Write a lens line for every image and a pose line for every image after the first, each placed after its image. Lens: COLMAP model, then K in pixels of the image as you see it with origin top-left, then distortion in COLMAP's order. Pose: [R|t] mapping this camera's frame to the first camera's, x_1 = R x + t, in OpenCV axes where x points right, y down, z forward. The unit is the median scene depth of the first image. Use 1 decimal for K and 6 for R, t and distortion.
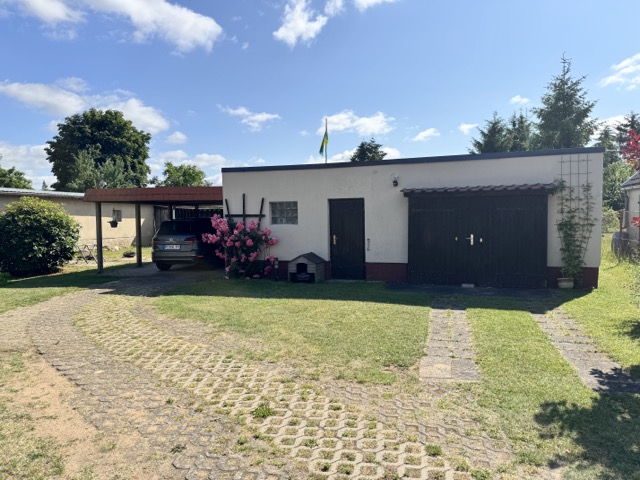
lens RADIAL K [[449.7, 0, 320.0], [0, 449.7, 240.0], [0, 0, 1]] dist [0.067796, -0.001886]
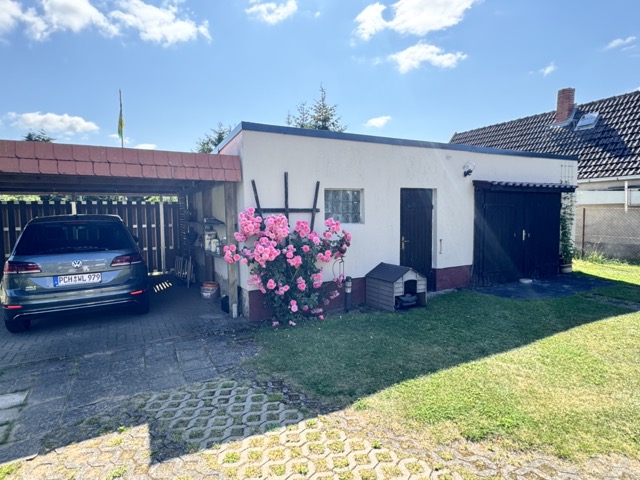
lens RADIAL K [[372.3, 0, 320.0], [0, 372.3, 240.0], [0, 0, 1]] dist [-0.000477, 0.000001]
pose [[0.701602, -0.054373, 0.710491, -0.490644], [0.041024, 0.998513, 0.035903, -0.032425], [-0.711387, 0.003958, 0.702789, 0.646849]]
